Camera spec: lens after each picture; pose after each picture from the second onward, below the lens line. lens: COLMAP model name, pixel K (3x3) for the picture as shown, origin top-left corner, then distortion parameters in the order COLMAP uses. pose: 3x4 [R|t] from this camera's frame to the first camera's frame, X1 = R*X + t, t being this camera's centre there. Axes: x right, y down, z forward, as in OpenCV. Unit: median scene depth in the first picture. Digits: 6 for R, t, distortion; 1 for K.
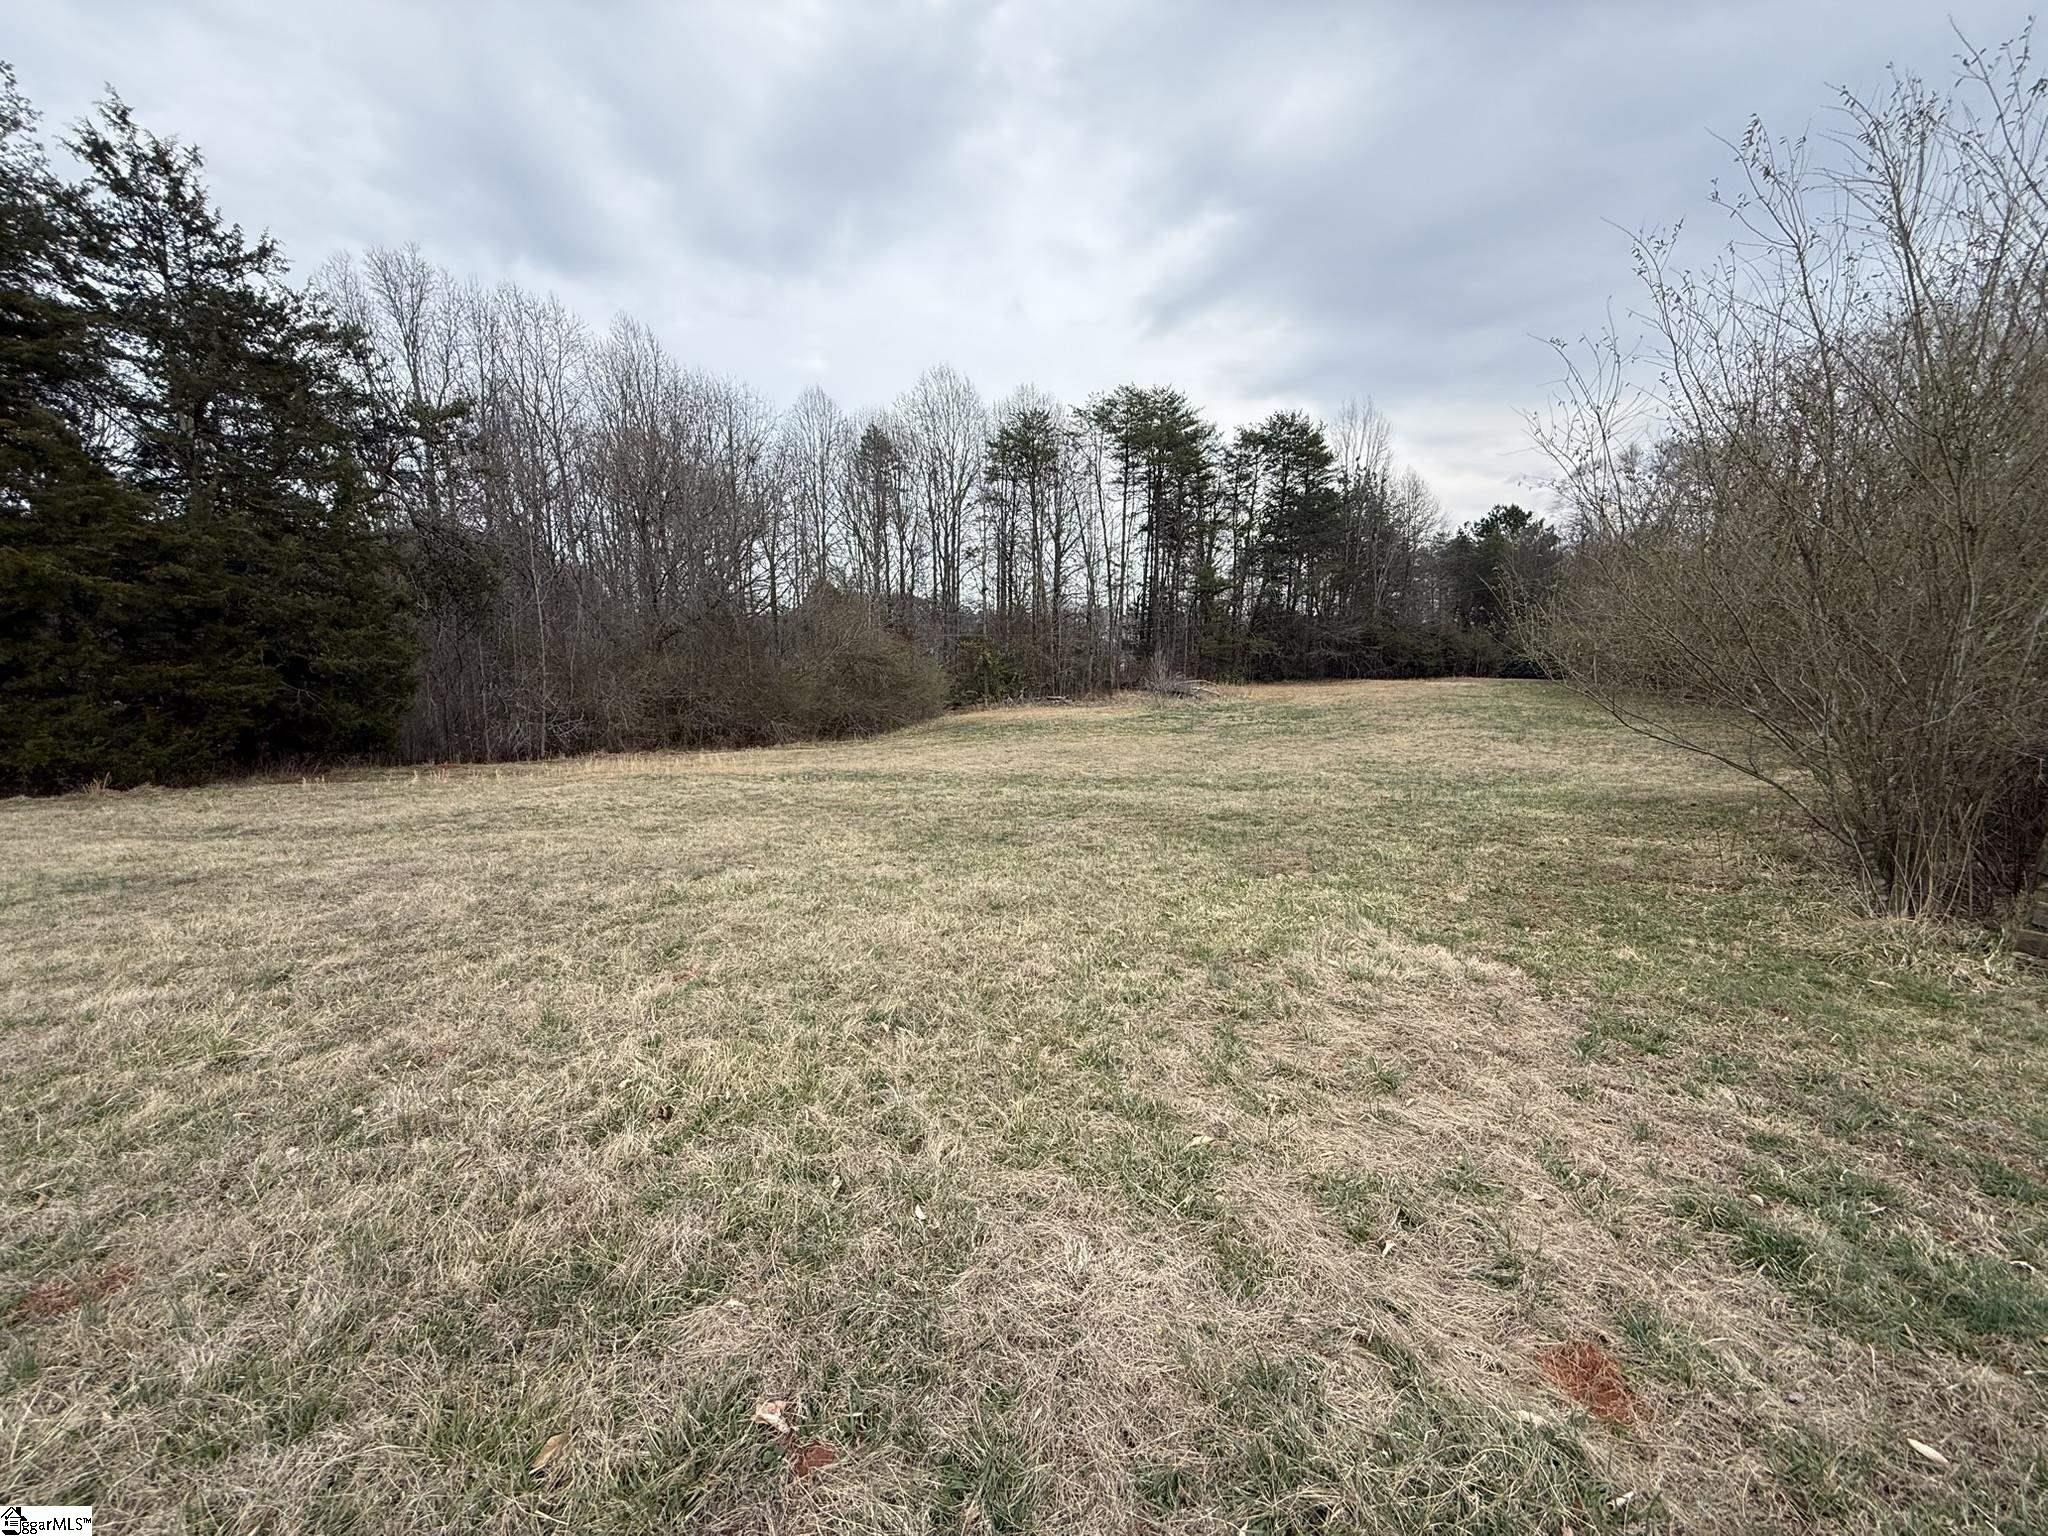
lens RADIAL K [[822.8, 0, 1027.0], [0, 822.8, 776.4], [0, 0, 1]] dist [0.009466, 0.000111]
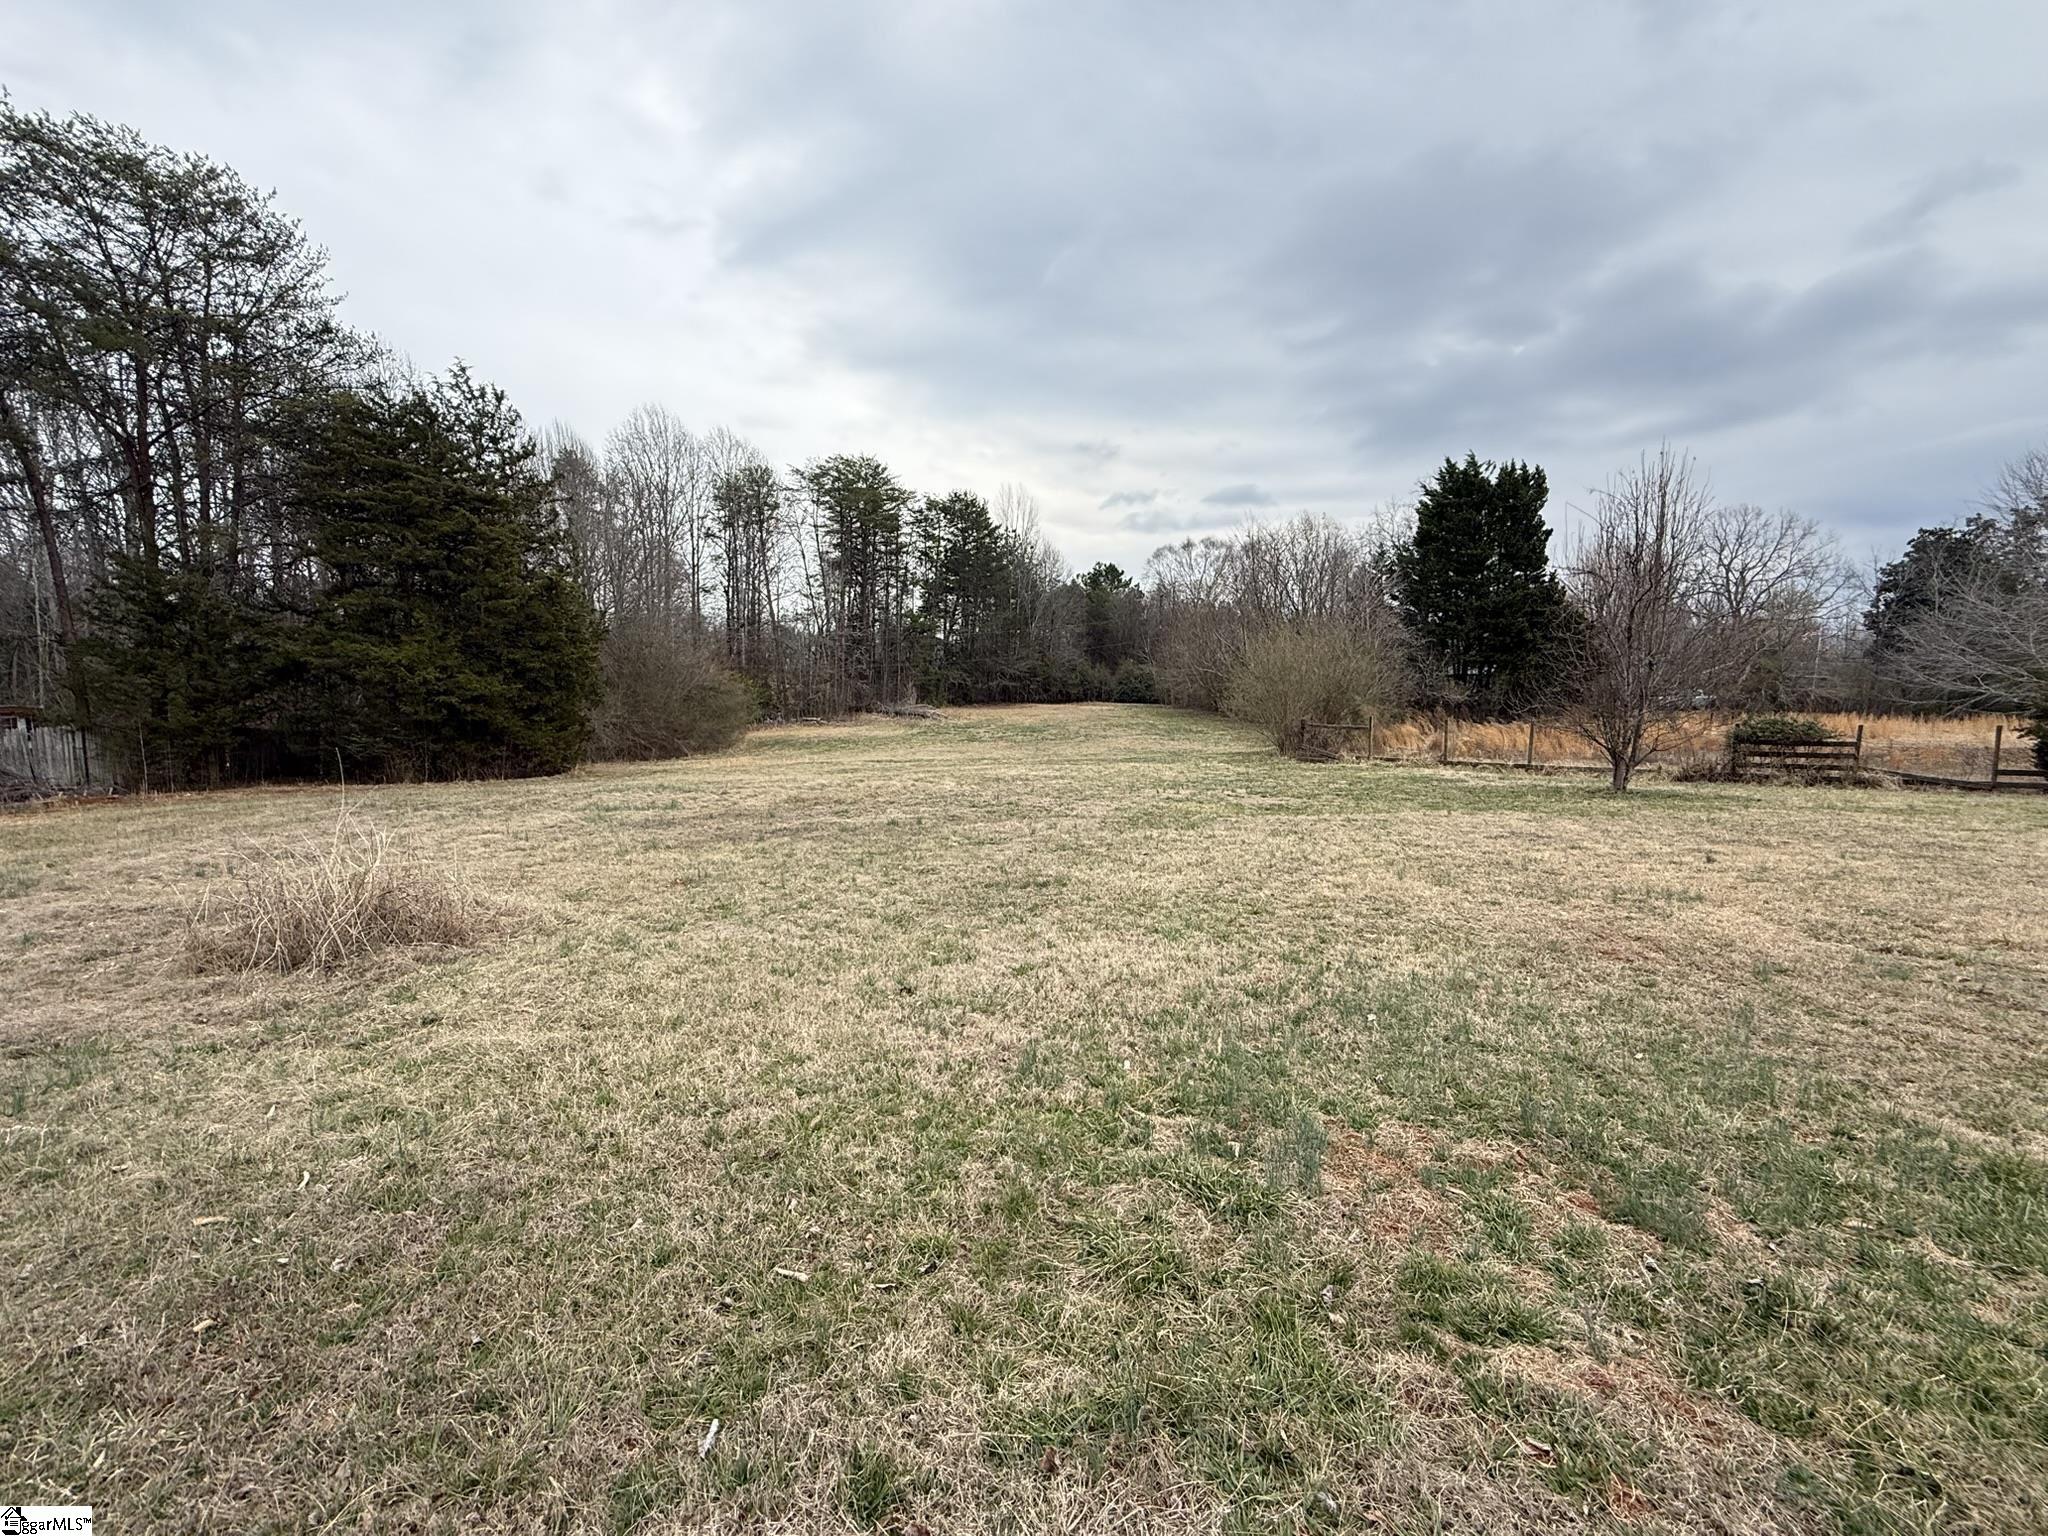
lens RADIAL K [[926.5, 0, 1027.8], [0, 926.5, 756.3], [0, 0, 1]] dist [-0.005775, 0.000721]
pose [[0.896757, -0.019963, 0.442074, -0.222394], [0.044089, 0.998042, -0.044365, 0.026102], [-0.440322, 0.059275, 0.895881, -0.269805]]
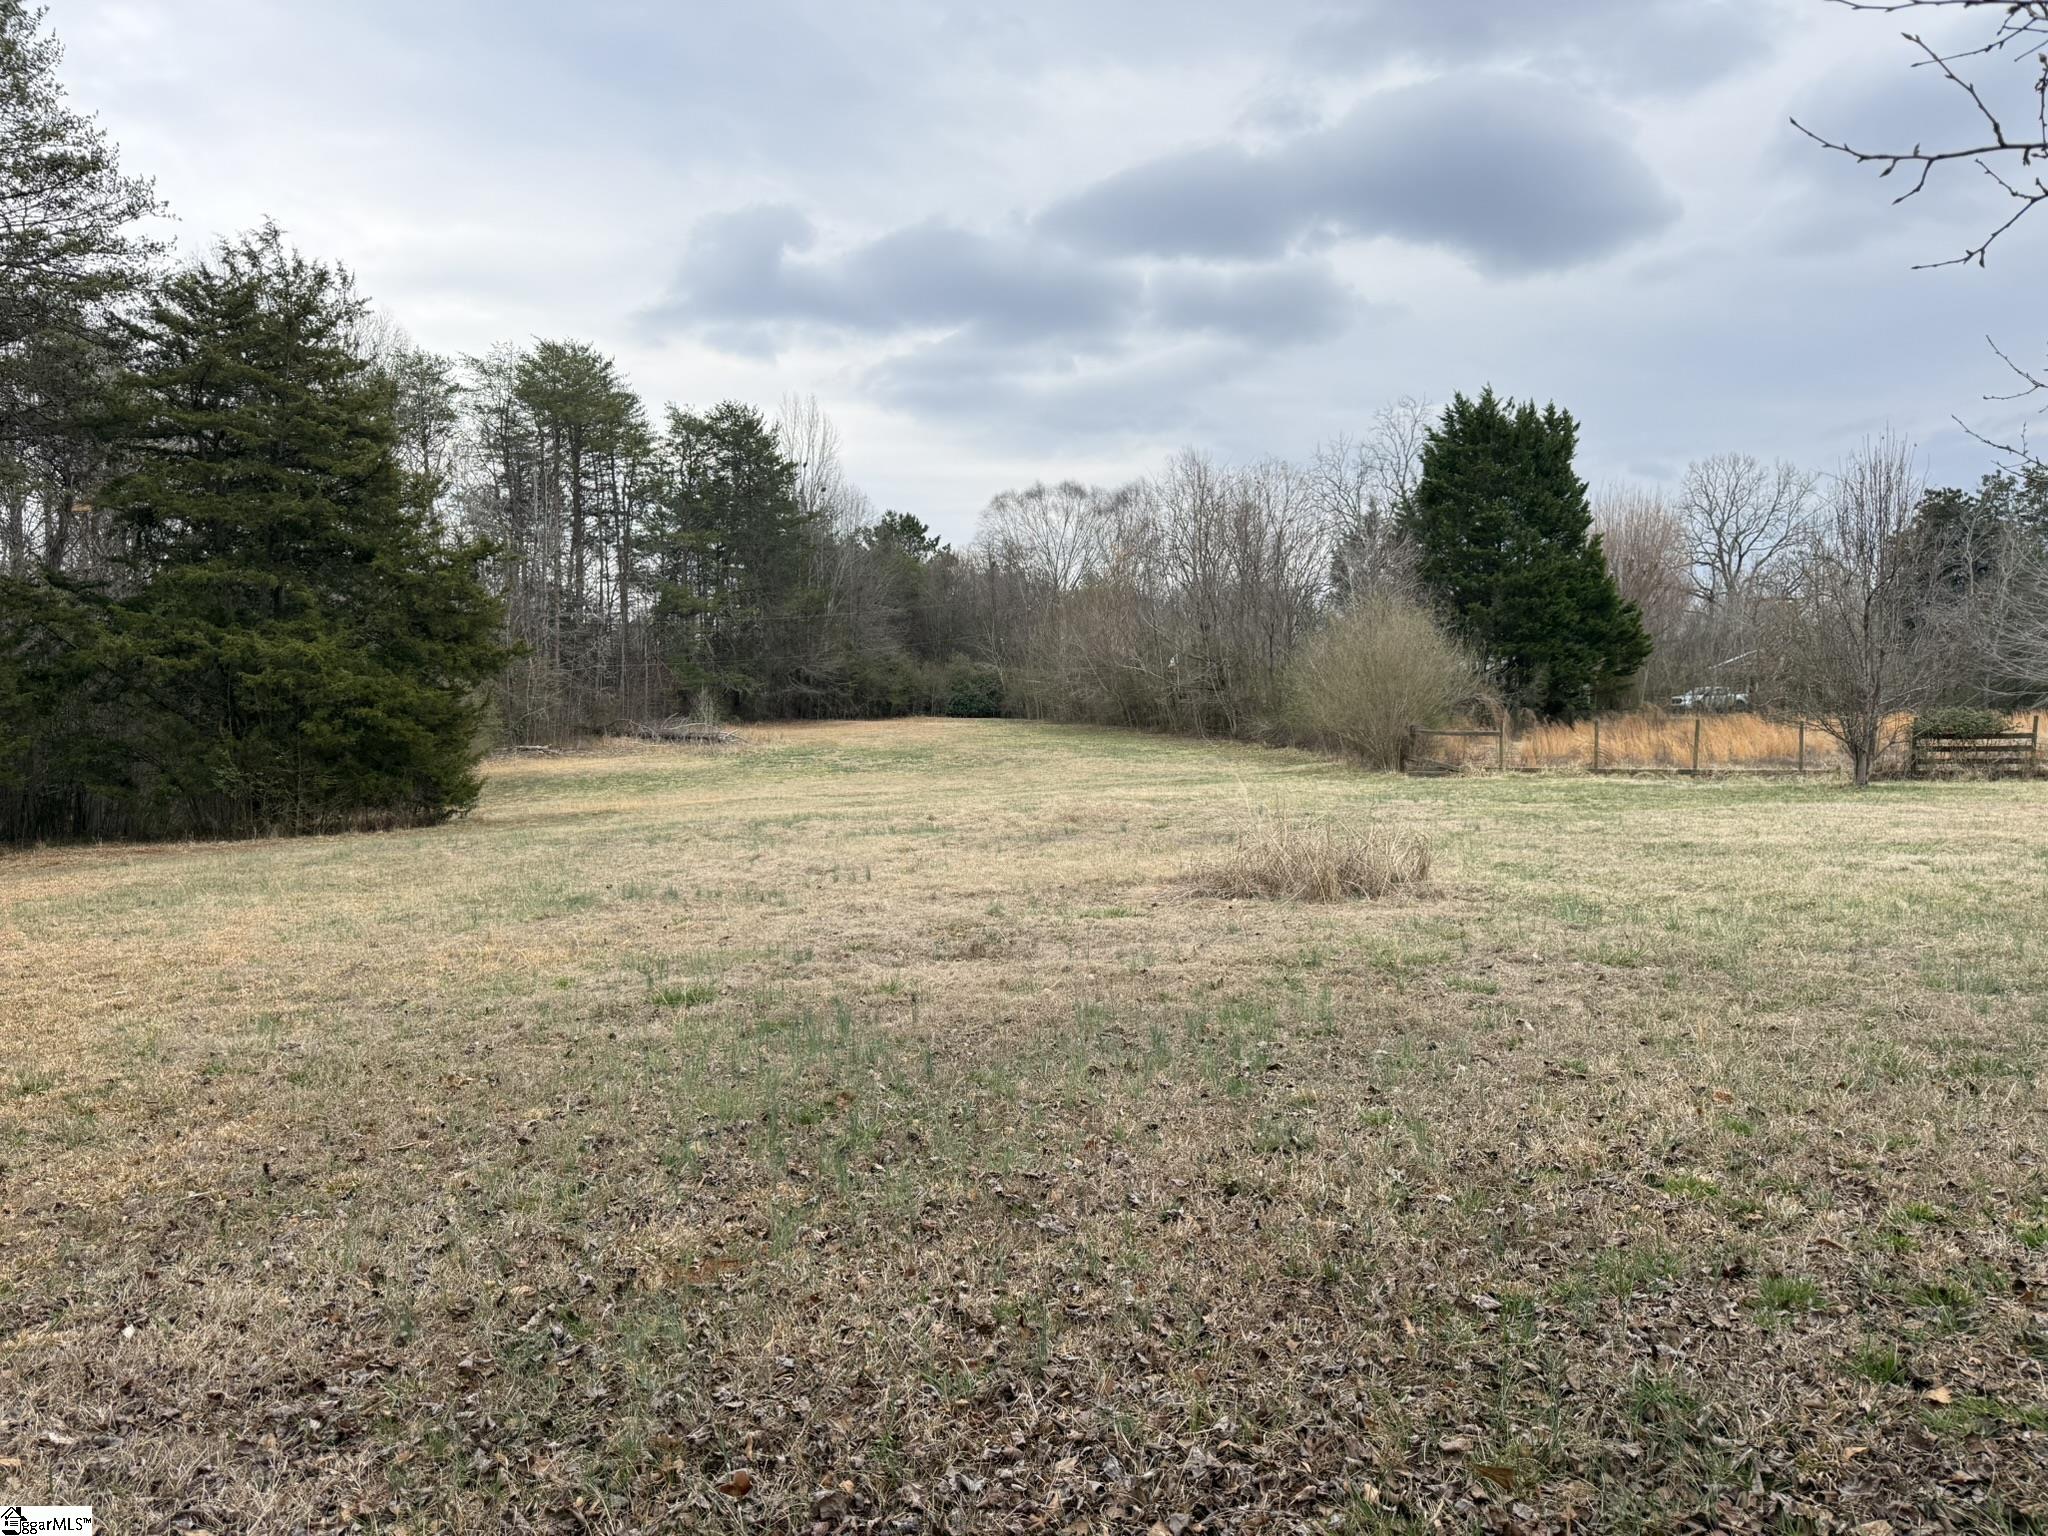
lens RADIAL K [[1419.8, 0, 1020.2], [0, 1419.8, 772.8], [0, 0, 1]] dist [0.009664, -0.008328]
pose [[0.773631, -0.031702, 0.632843, -0.380434], [0.082883, 0.995229, -0.051466, 0.029262], [-0.628192, 0.092268, 0.772568, -0.260656]]
